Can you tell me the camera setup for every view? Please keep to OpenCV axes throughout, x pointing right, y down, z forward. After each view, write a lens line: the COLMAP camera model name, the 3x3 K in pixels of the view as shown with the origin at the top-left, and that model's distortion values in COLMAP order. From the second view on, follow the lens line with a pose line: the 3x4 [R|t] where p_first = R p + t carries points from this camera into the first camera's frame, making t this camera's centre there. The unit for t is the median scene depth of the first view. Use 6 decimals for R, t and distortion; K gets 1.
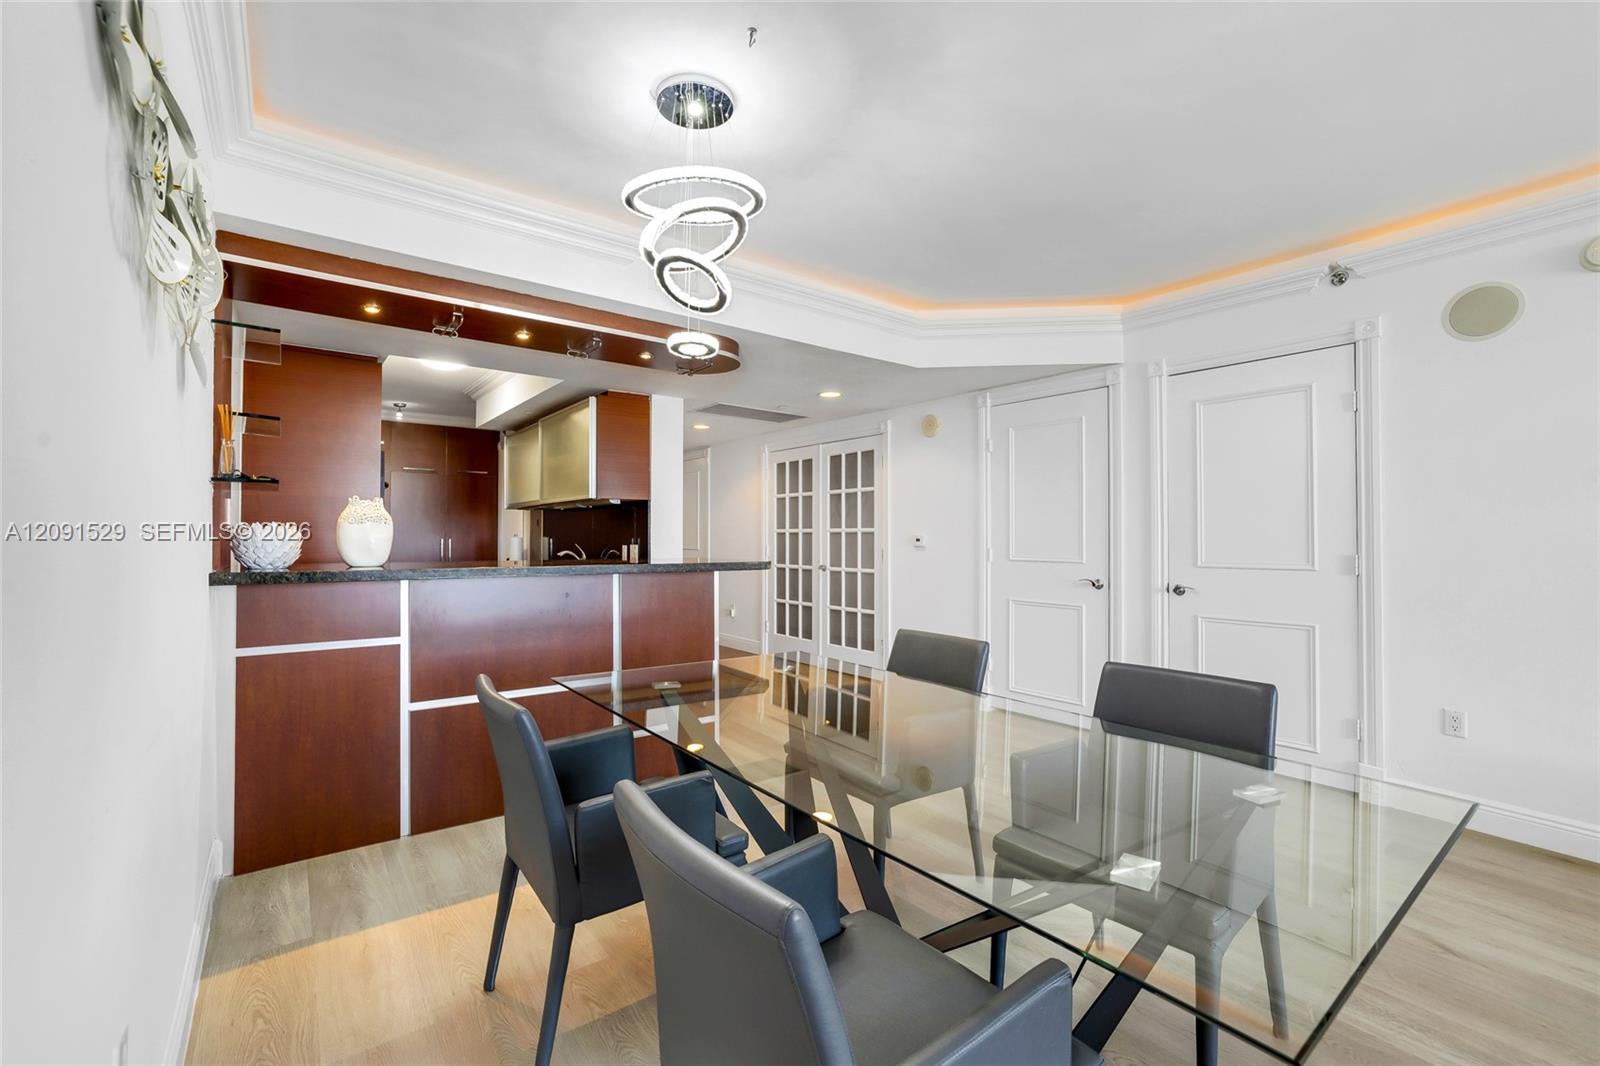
lens RADIAL K [[683.2, 0, 798.1], [0, 683.2, 541.0], [0, 0, 1]] dist [-0.022804, 0.009931]
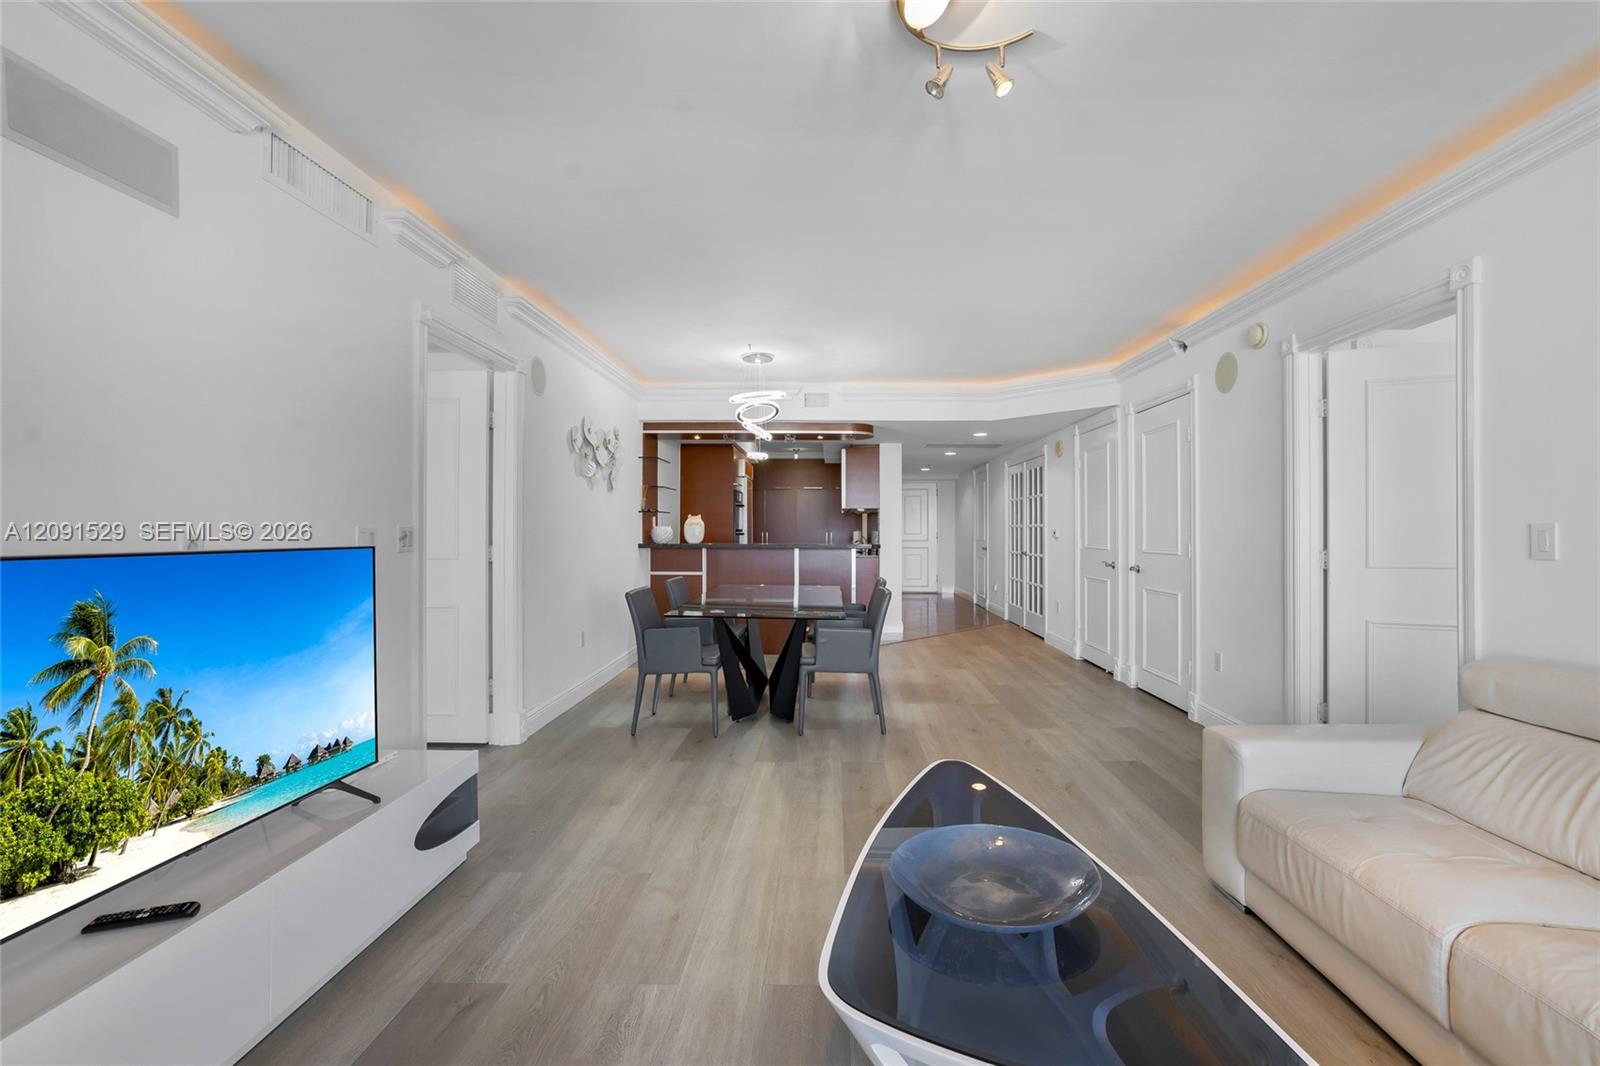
lens RADIAL K [[683.2, 0, 821.2], [0, 683.2, 523.3], [0, 0, 1]] dist [-0.022804, 0.009931]
pose [[0.784794, -0.010456, -0.619669, 1.065787], [0.000515, 0.999868, -0.016219, 0.002951], [0.619757, 0.012409, 0.784696, -0.569889]]
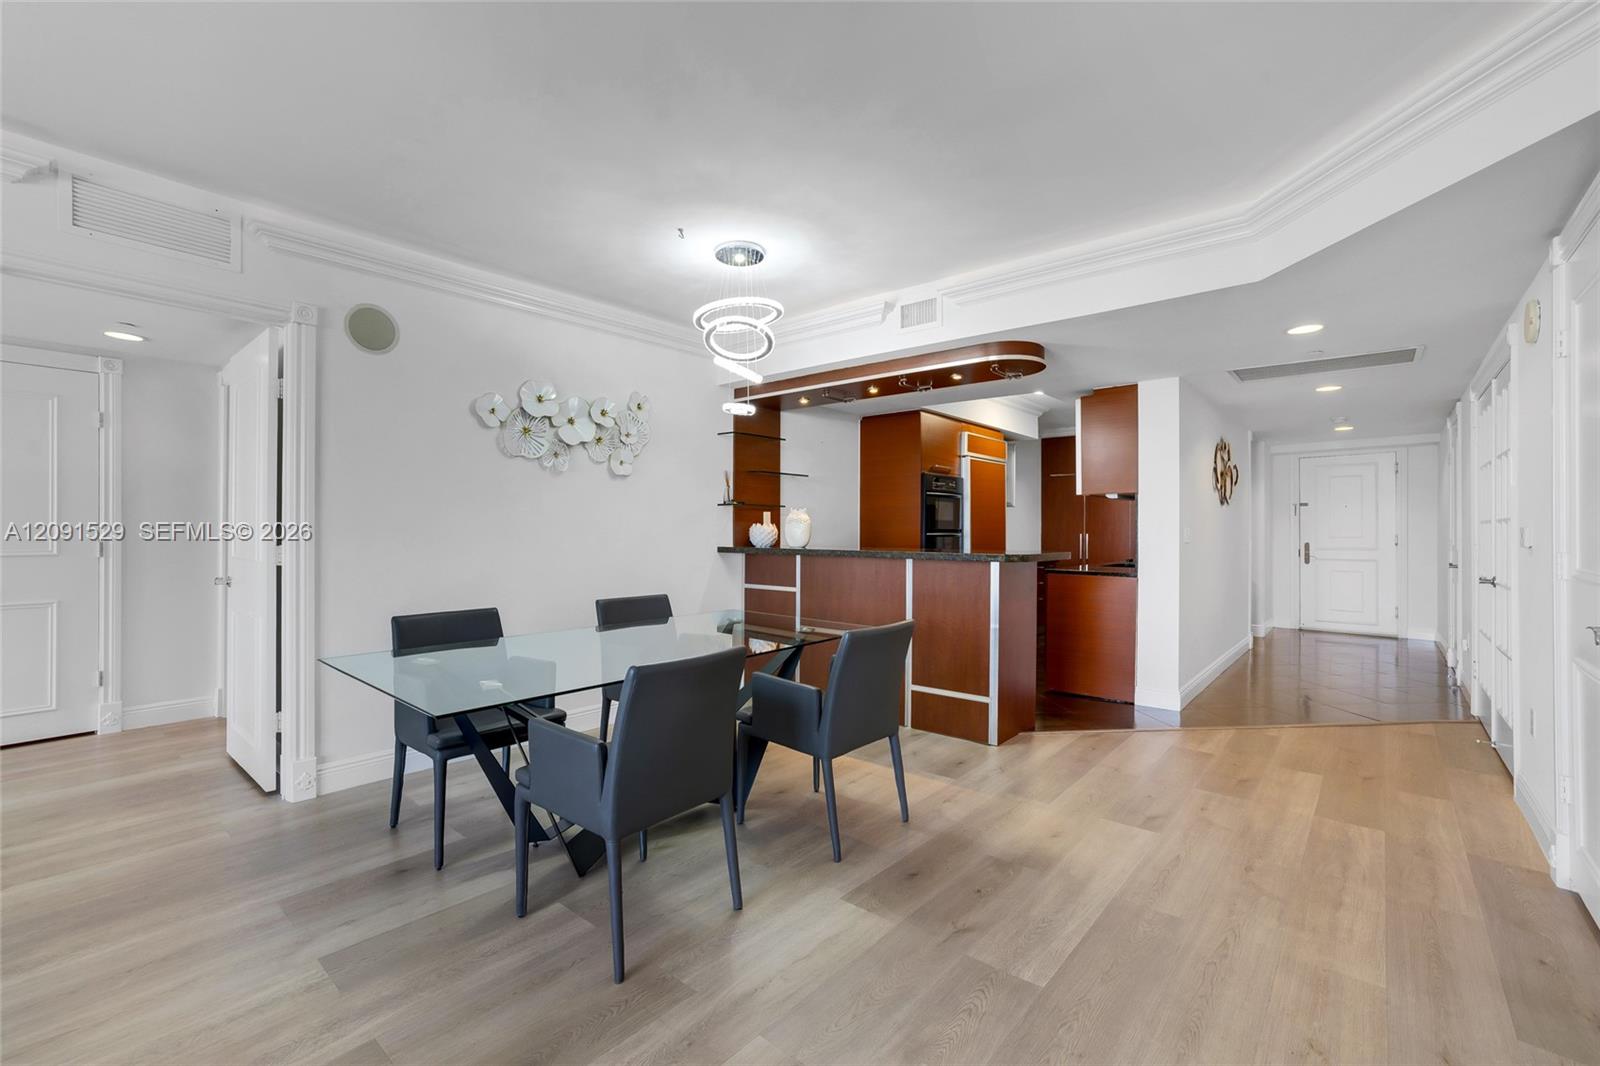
lens RADIAL K [[683.2, 0, 813.3], [0, 683.2, 533.4], [0, 0, 1]] dist [-0.022804, 0.009931]
pose [[0.227961, -0.002928, -0.973666, 0.953782], [-0.004820, 0.999980, -0.004136, 0.004574], [0.973658, 0.005636, 0.227942, 0.511114]]
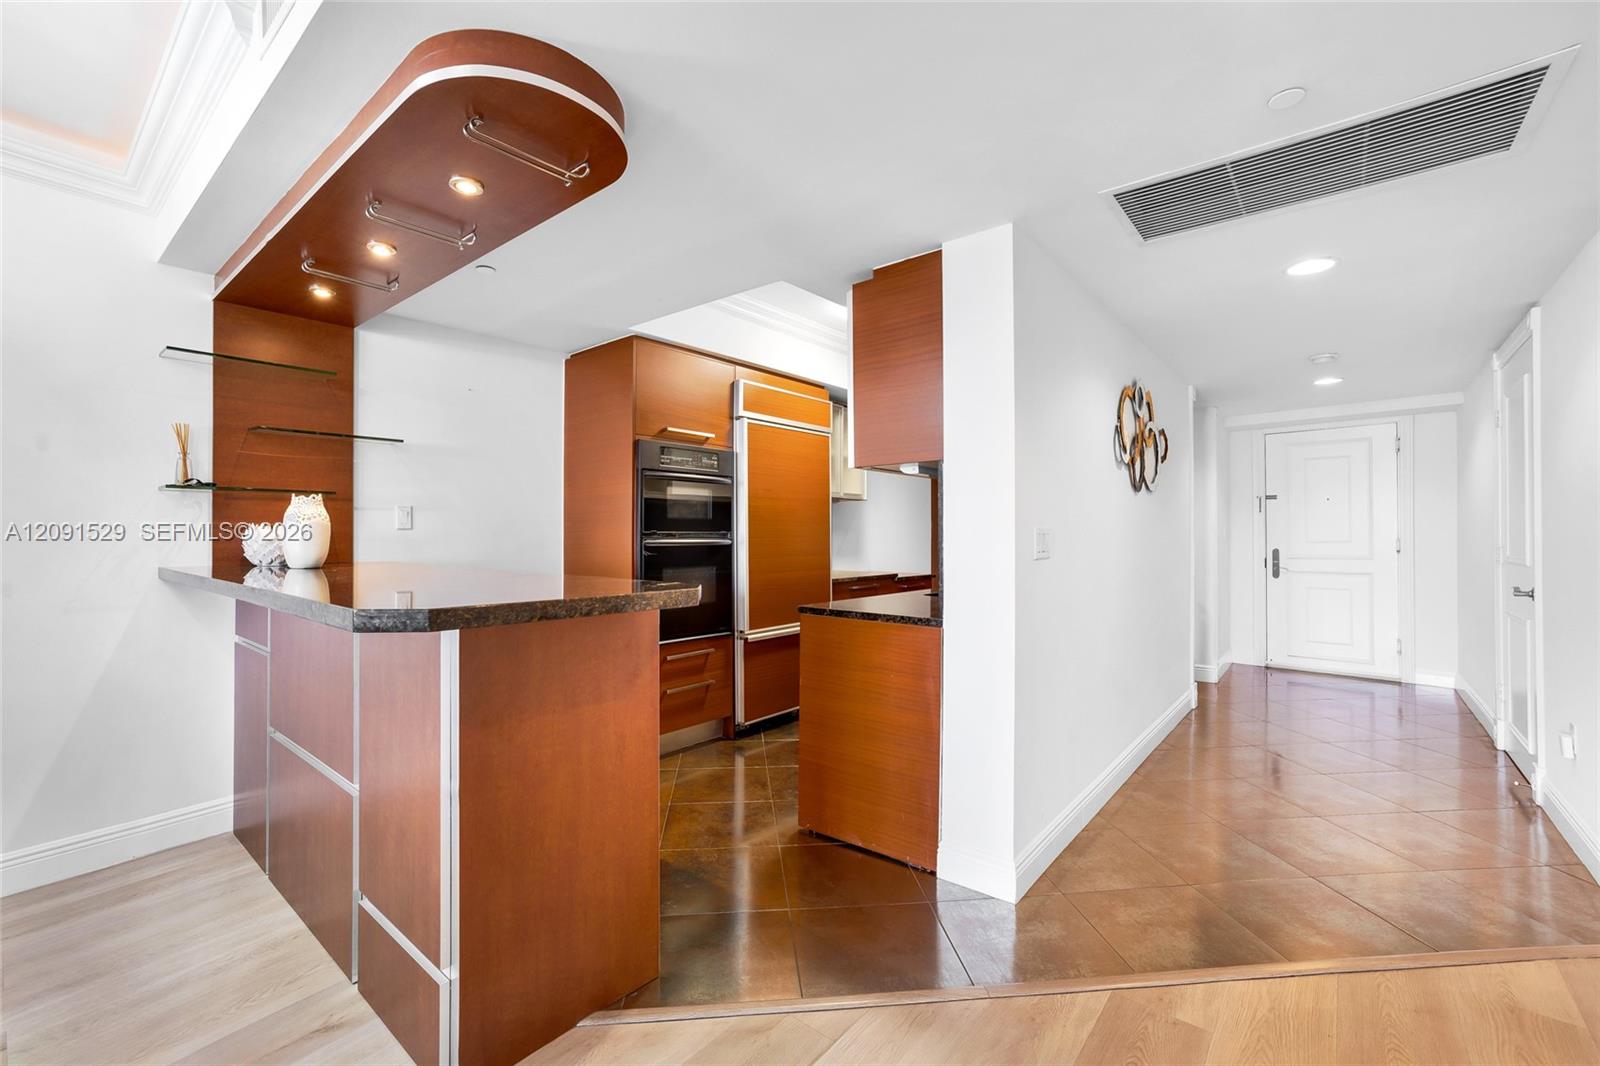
lens RADIAL K [[683.2, 0, 804.2], [0, 683.2, 534.9], [0, 0, 1]] dist [-0.022804, 0.009931]
pose [[0.247708, -0.005013, -0.968822, 0.332359], [-0.001477, 0.999983, -0.005552, -0.007483], [0.968834, 0.002806, 0.247697, 1.239999]]
